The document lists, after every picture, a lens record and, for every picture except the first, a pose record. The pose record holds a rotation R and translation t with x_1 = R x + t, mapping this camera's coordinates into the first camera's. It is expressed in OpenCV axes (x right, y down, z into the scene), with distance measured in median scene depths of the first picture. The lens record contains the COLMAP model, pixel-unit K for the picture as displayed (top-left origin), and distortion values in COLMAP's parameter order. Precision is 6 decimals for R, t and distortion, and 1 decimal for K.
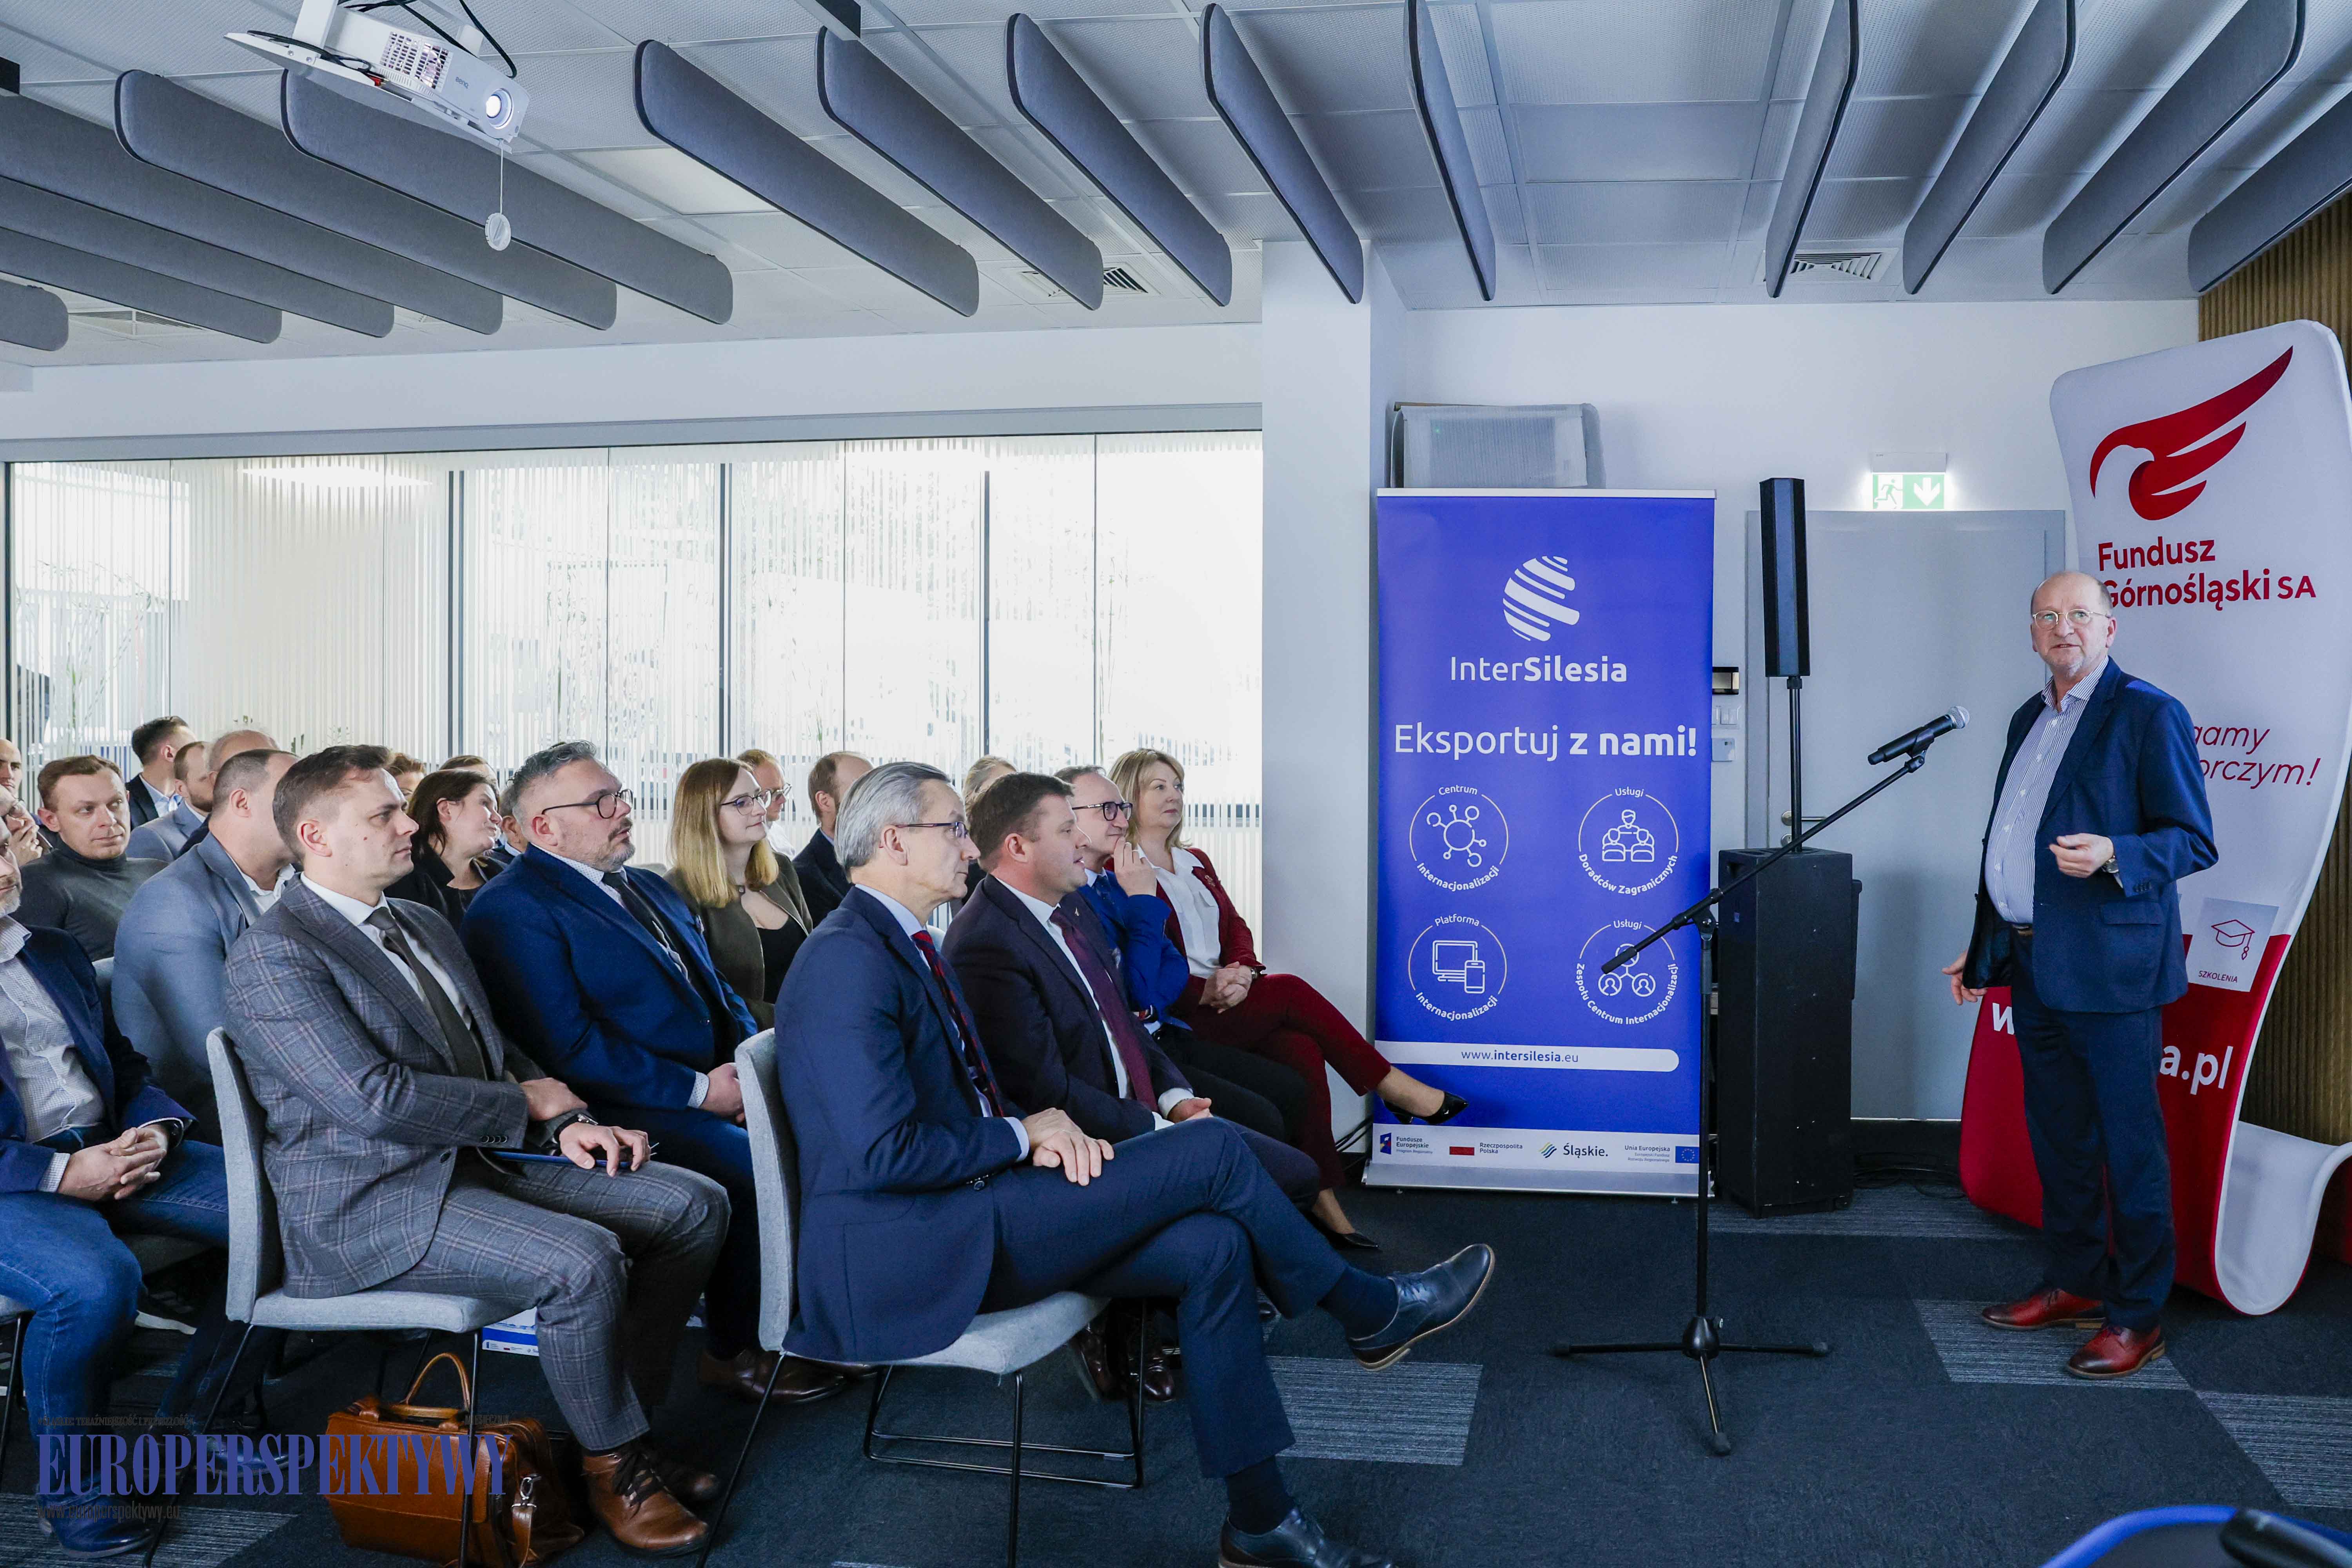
lens RADIAL K [[1688.0, 0, 1428.4], [0, 1688.0, 700.8], [0, 0, 1]] dist [-0.088543, 0.081169]
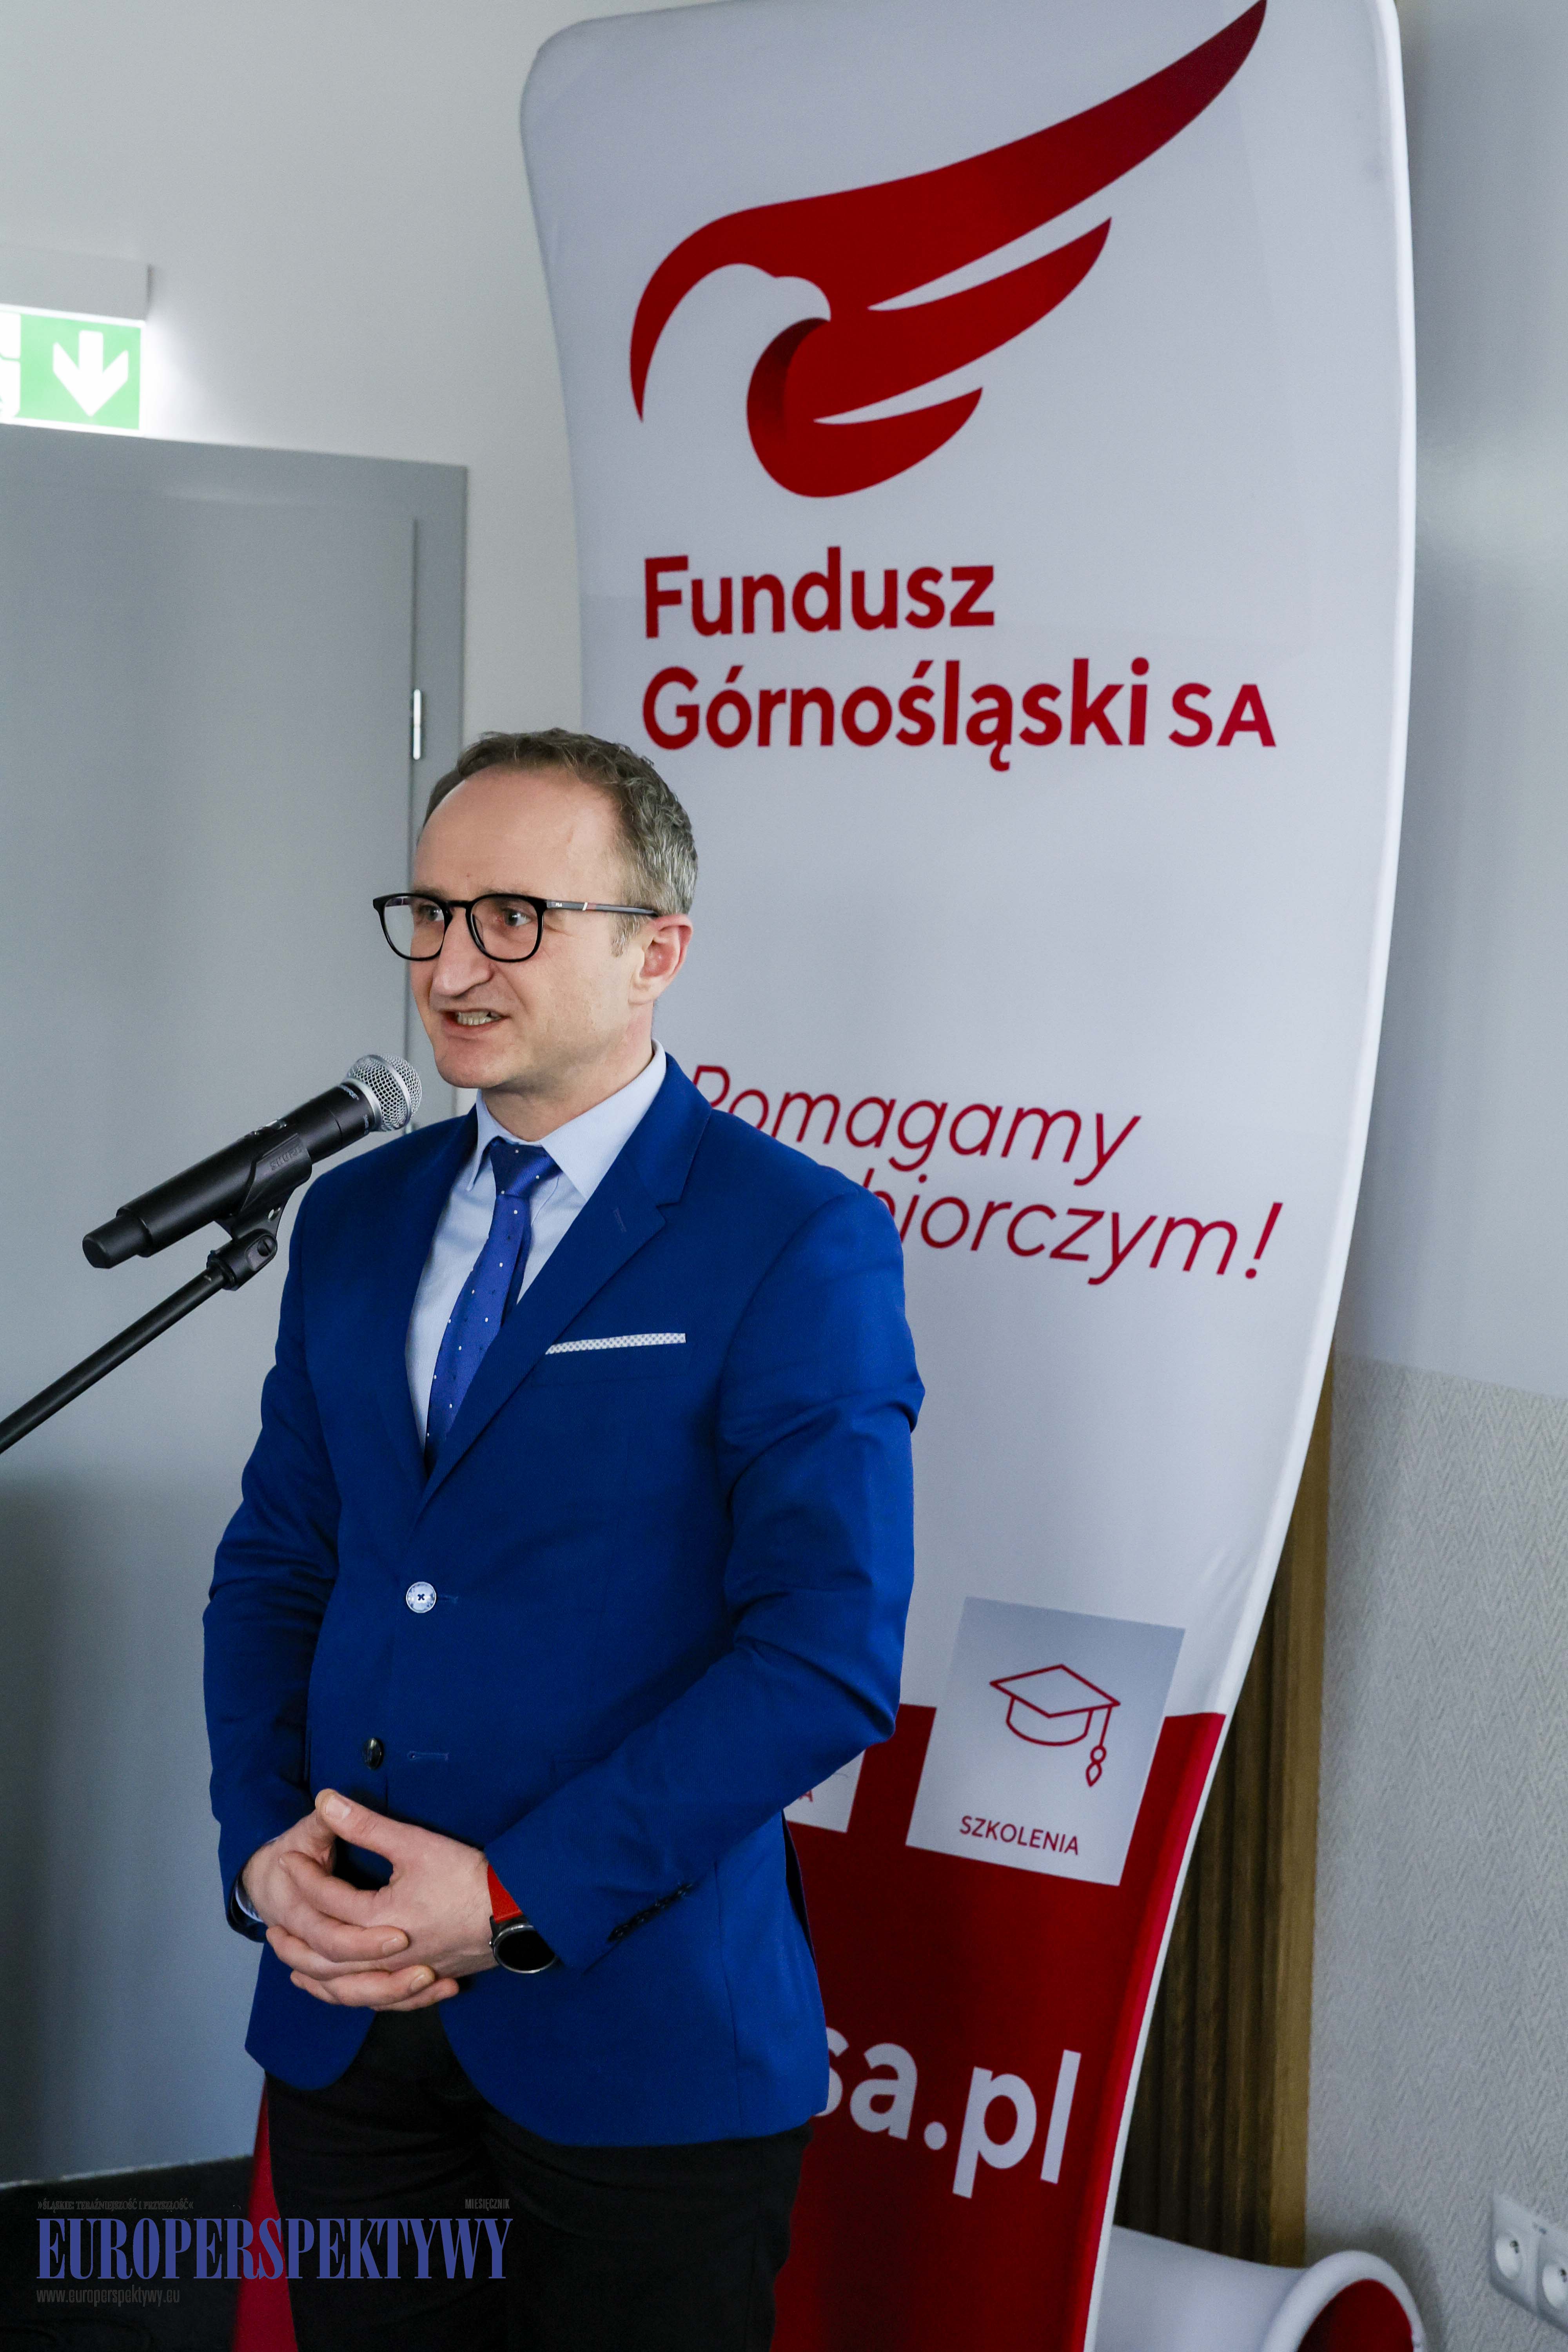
lens RADIAL K [[3665.3, 0, 778.7], [0, 3665.3, 1182.6], [0, 0, 1]] dist [0.184542, 0.000000]
pose [[0.860886, -0.008069, 0.508734, 0.037650], [-0.027503, 0.997674, 0.062365, -0.013674], [-0.508054, -0.067681, 0.858662, 0.324785]]
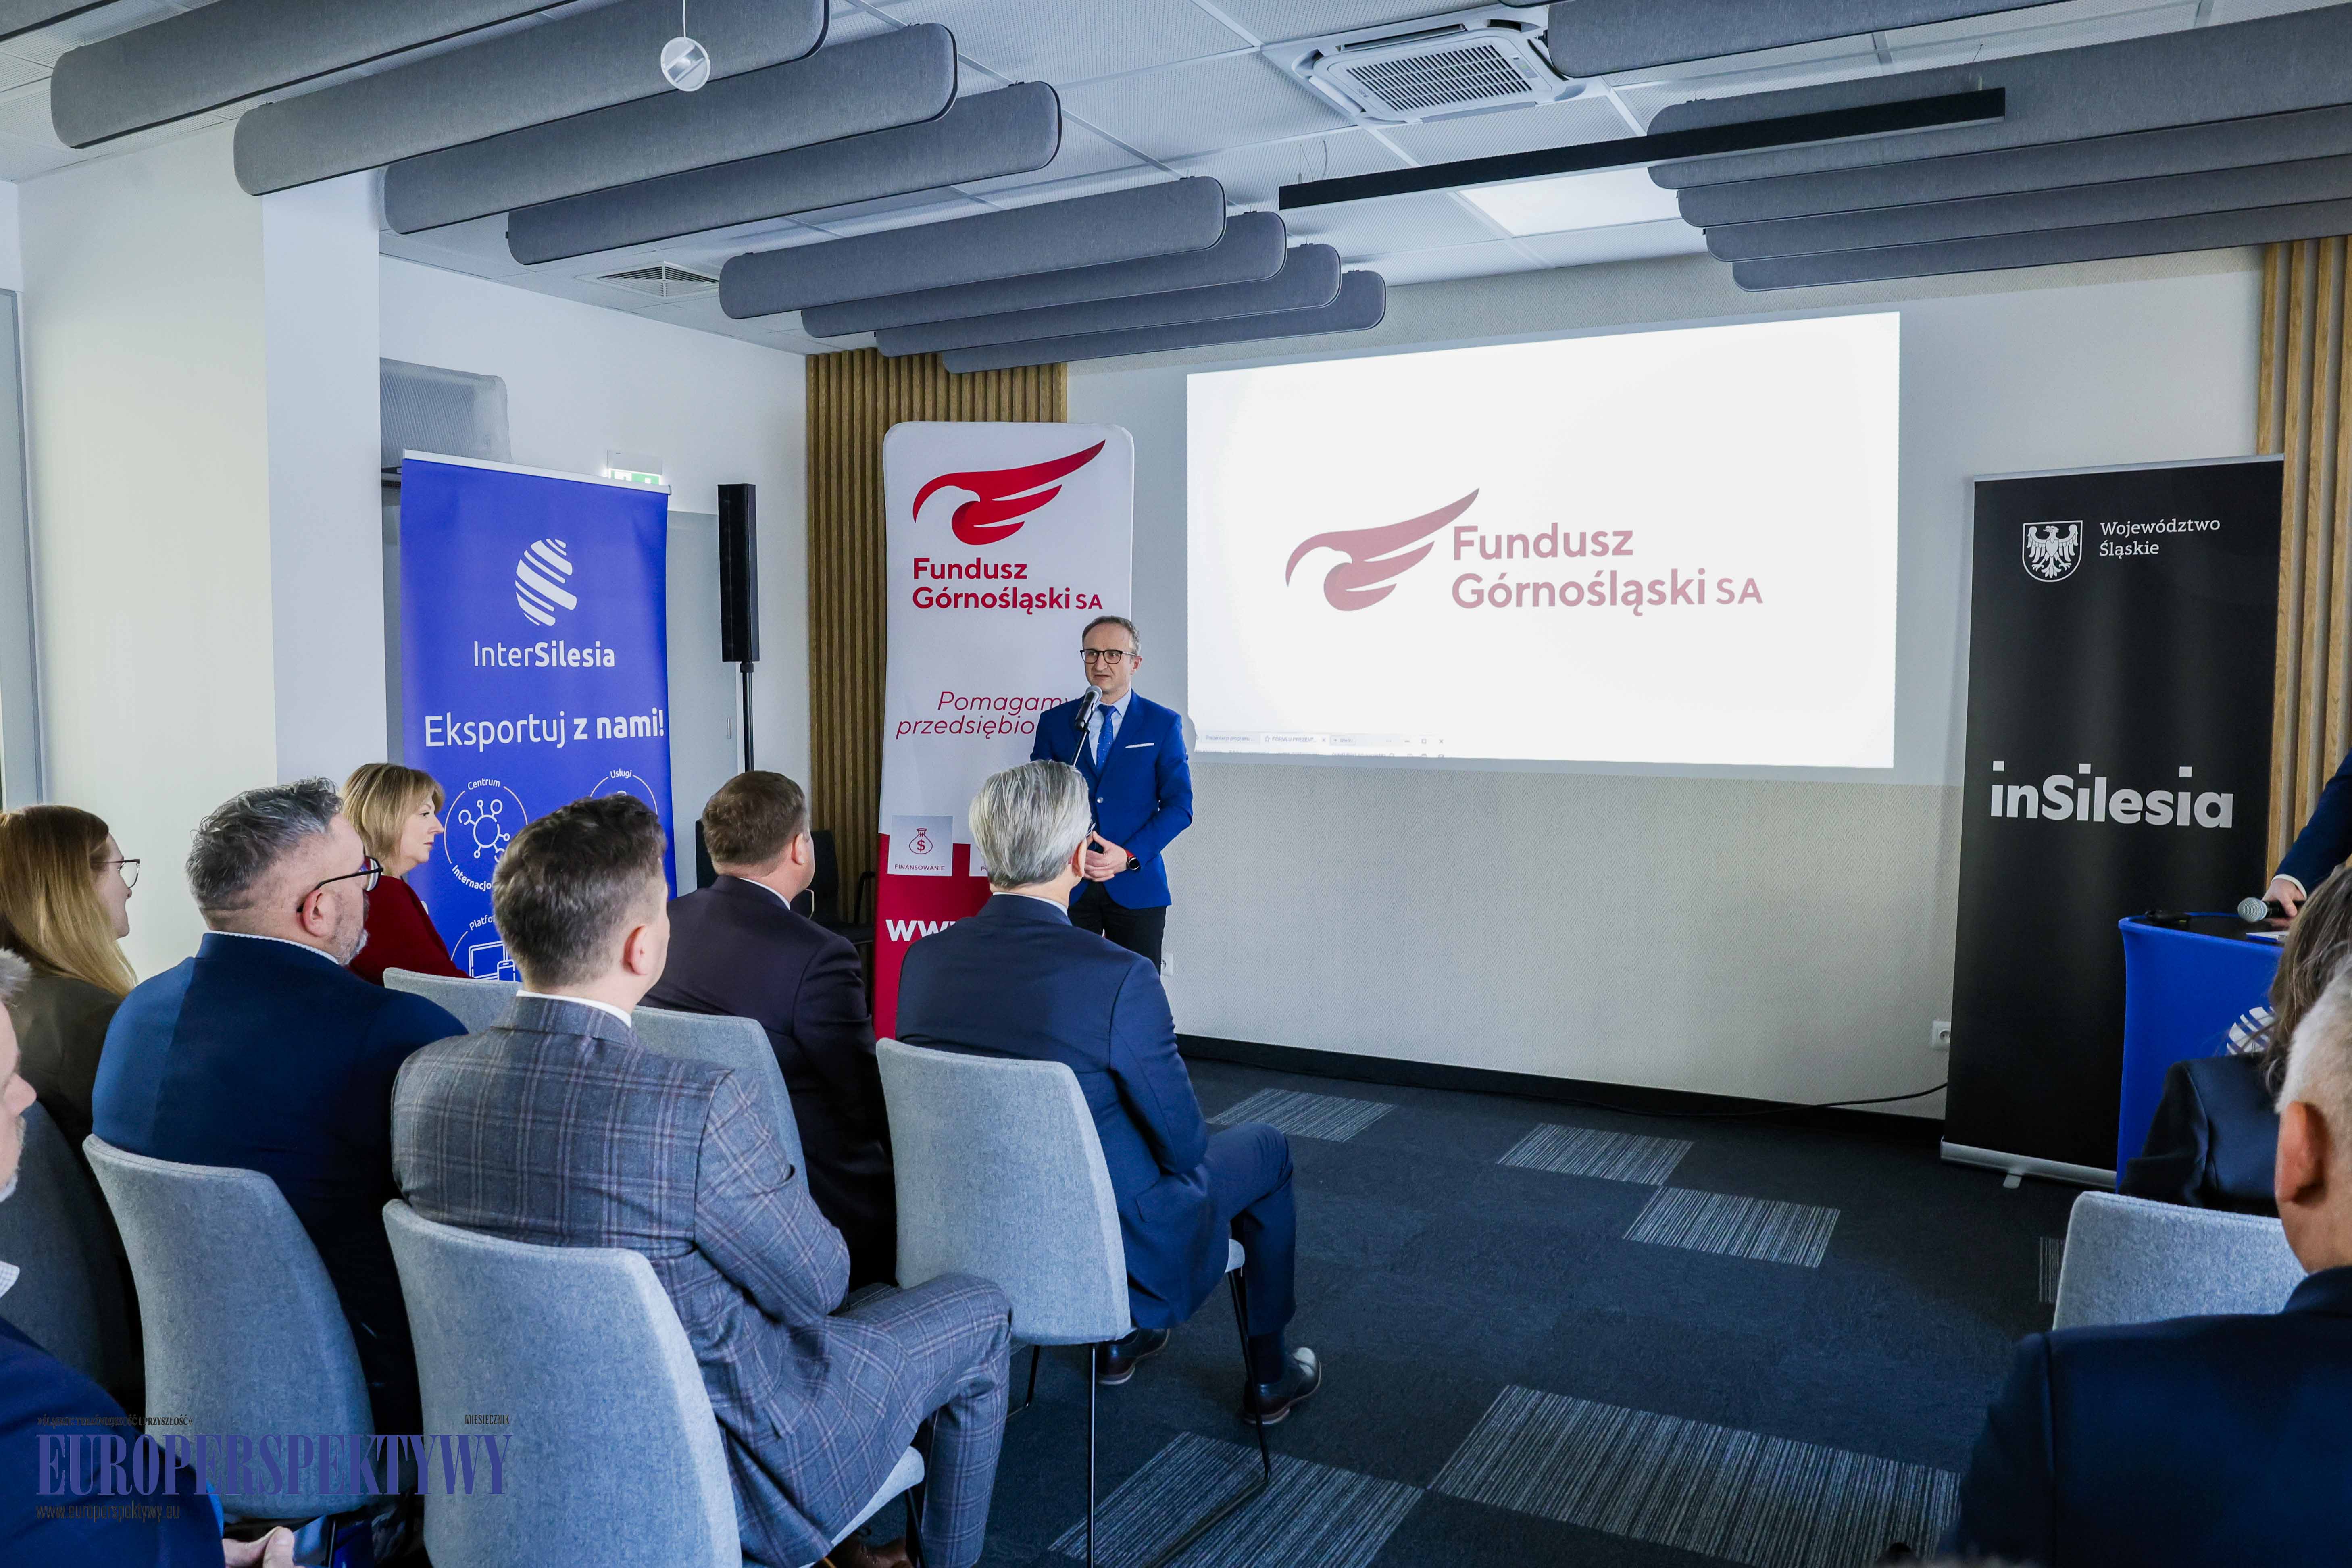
lens RADIAL K [[1688.0, 0, 1155.7], [0, 1688.0, 786.2], [0, 0, 1]] dist [-0.088543, 0.081169]
pose [[0.388958, -0.070823, 0.918529, -0.739811], [0.002031, 0.997104, 0.076021, -0.016384], [-0.921253, -0.027704, 0.387976, 0.318144]]
